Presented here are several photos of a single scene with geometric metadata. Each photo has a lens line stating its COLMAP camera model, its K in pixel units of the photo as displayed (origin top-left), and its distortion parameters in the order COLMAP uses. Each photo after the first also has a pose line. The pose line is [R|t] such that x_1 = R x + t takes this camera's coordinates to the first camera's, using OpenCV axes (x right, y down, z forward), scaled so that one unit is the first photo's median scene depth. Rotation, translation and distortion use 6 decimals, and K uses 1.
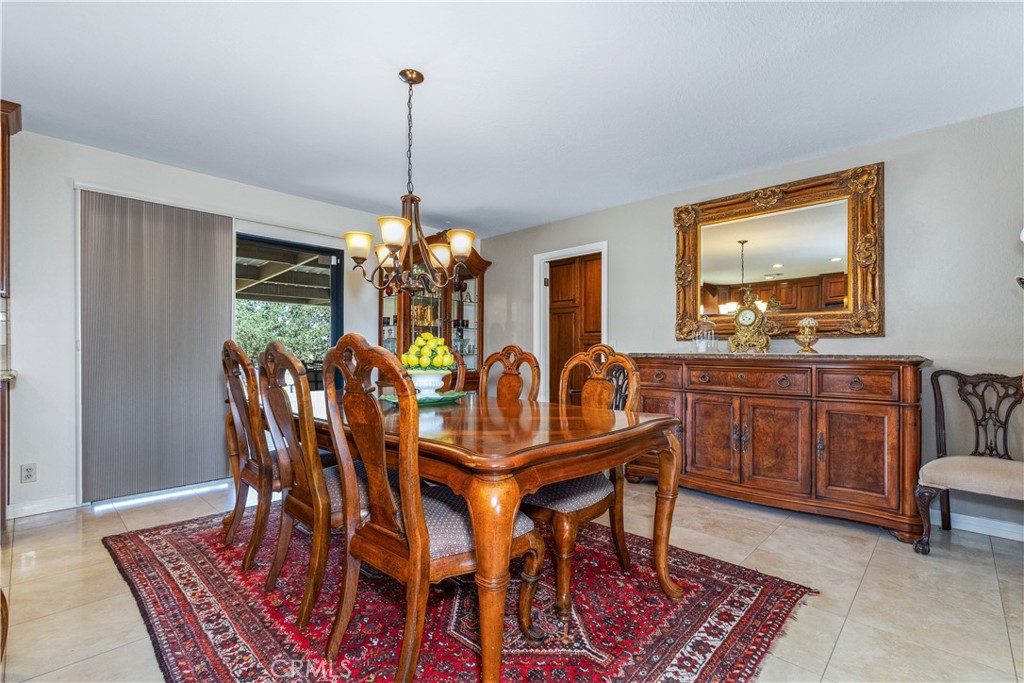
lens RADIAL K [[466.5, 0, 516.8], [0, 466.5, 351.6], [0, 0, 1]] dist [0.000944, 0.000140]
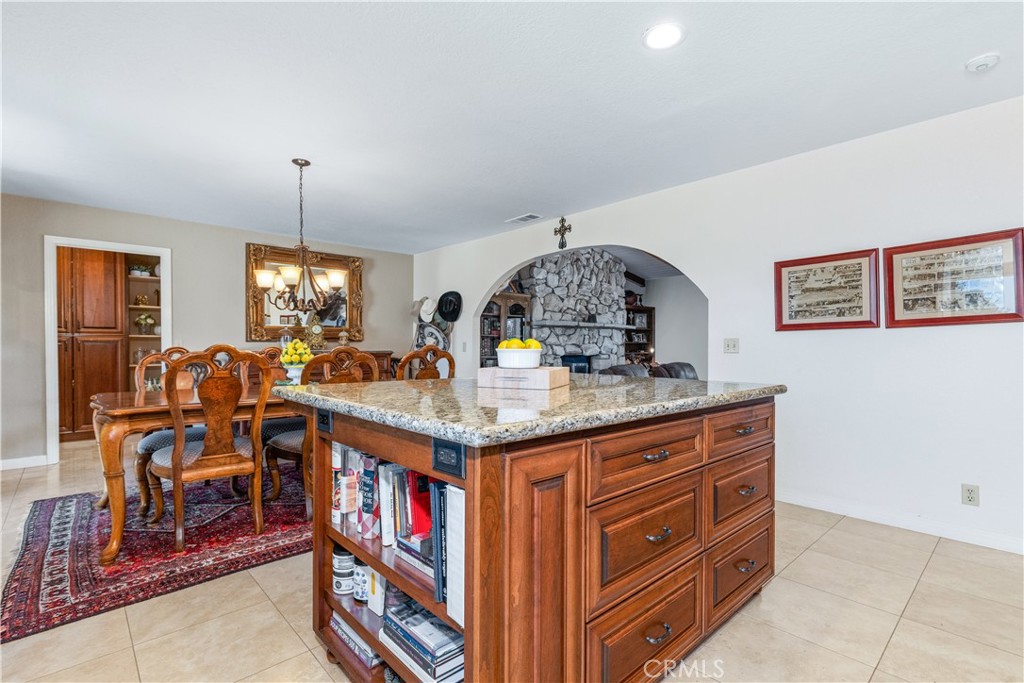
lens RADIAL K [[482.7, 0, 515.4], [0, 482.7, 346.6], [0, 0, 1]] dist [0.000044, -0.000039]
pose [[0.062480, -0.003226, 0.998041, -1.310539], [0.002009, 0.999993, 0.003107, -0.016620], [-0.998044, 0.001811, 0.062486, 0.191915]]
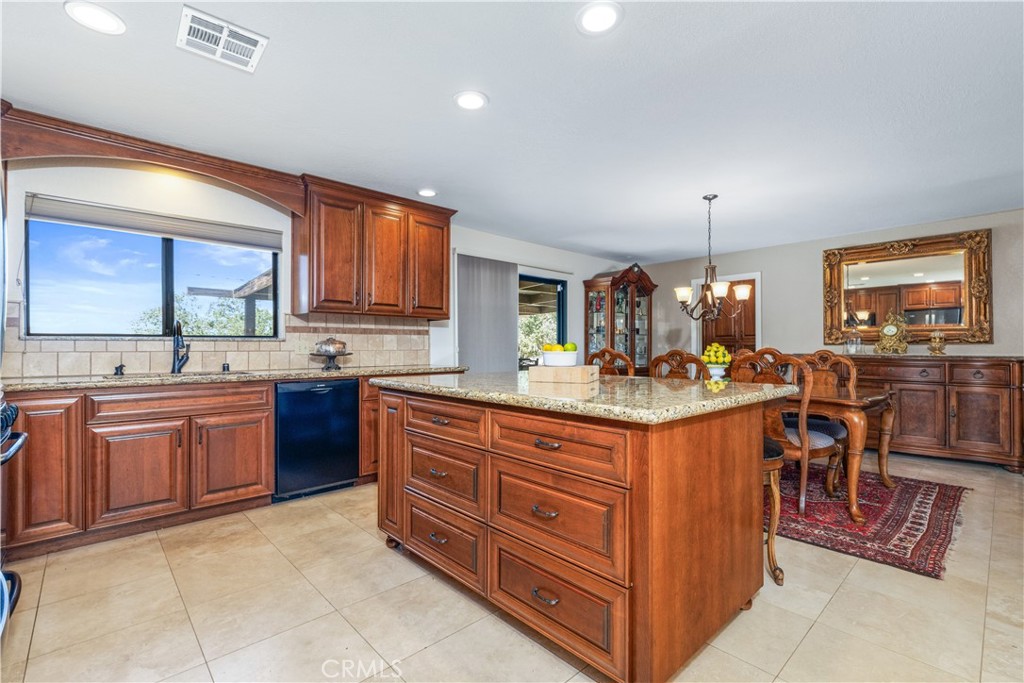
lens RADIAL K [[463.7, 0, 507.6], [0, 463.7, 344.6], [0, 0, 1]] dist [0.009201, -0.000252]
pose [[0.997834, -0.000522, -0.065783, -0.678286], [0.000021, 0.999971, -0.007607, -0.017515], [0.065785, 0.007589, 0.997805, -0.613311]]
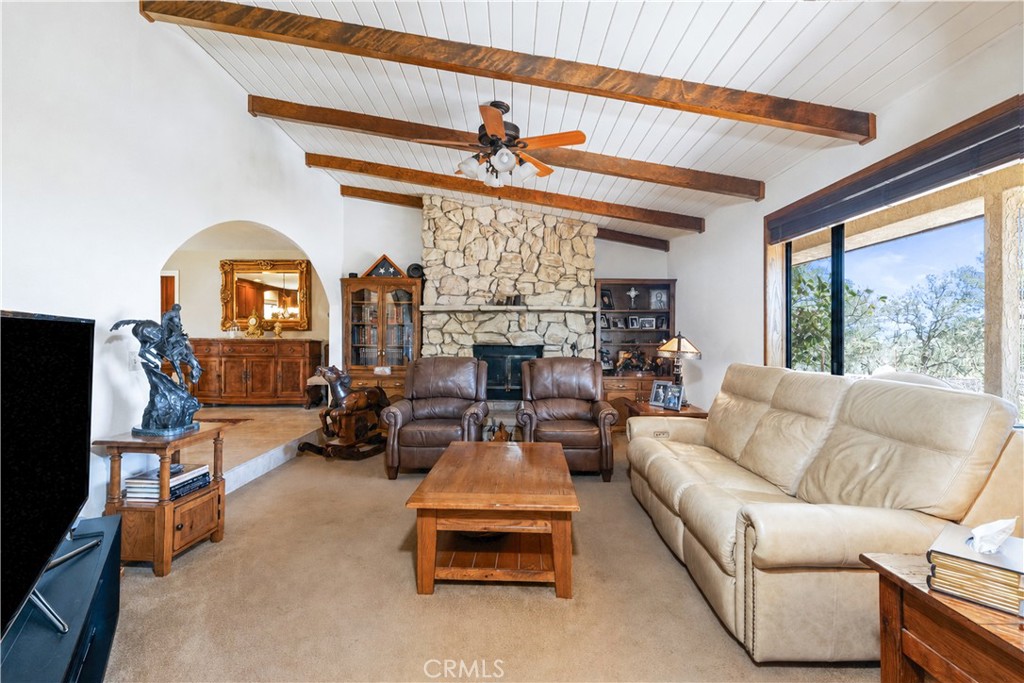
lens RADIAL K [[463.1, 0, 513.9], [0, 463.1, 339.8], [0, 0, 1]] dist [0.001545, -0.000317]
pose [[0.724188, -0.004058, 0.689591, -0.119300], [0.001446, 0.999989, 0.004365, 0.004531], [-0.689601, -0.002164, 0.724186, -1.493099]]
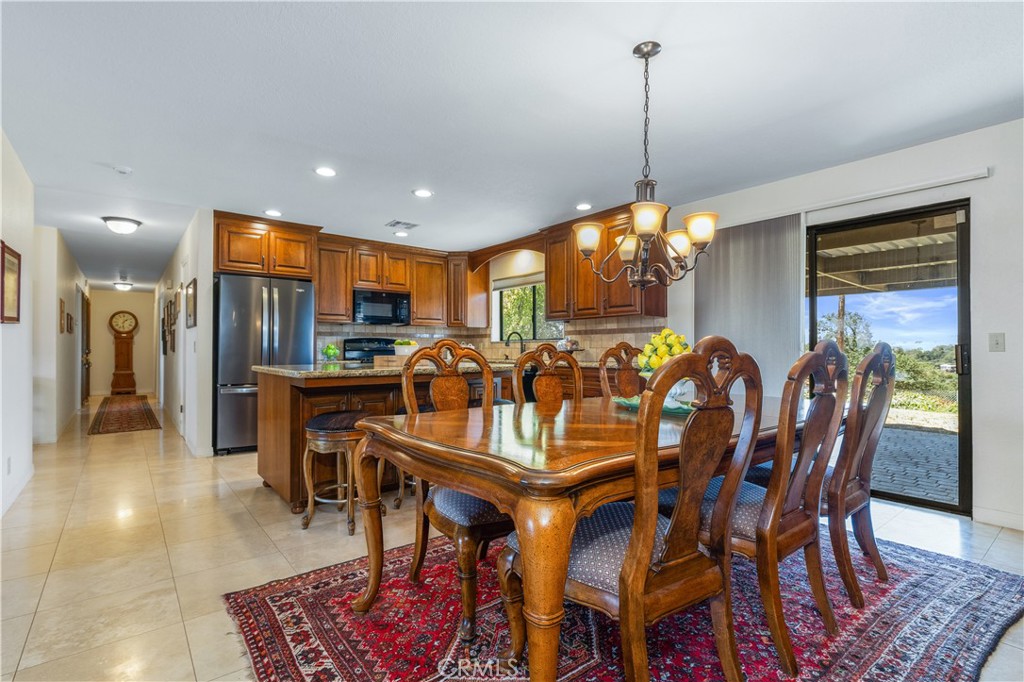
lens RADIAL K [[485.2, 0, 504.8], [0, 485.2, 346.3], [0, 0, 1]] dist [0.001087, -0.000148]
pose [[-0.150646, -0.008869, -0.988548, 0.589498], [-0.006910, 0.999945, -0.007918, 0.000185], [0.988564, 0.005638, -0.150699, 0.681682]]
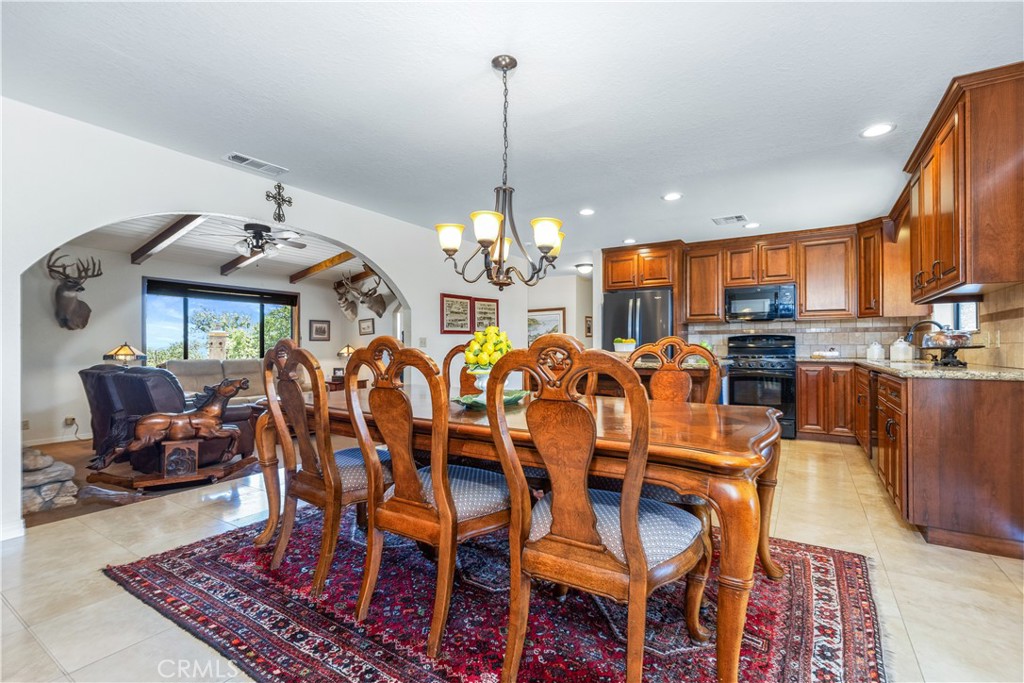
lens RADIAL K [[457.6, 0, 513.4], [0, 457.6, 342.3], [0, 0, 1]] dist [0.002040, -0.000100]
pose [[-0.981296, -0.004295, -0.192458, -0.044847], [-0.003172, 0.999976, -0.006147, -0.005010], [0.192479, -0.005421, -0.981286, 1.509836]]
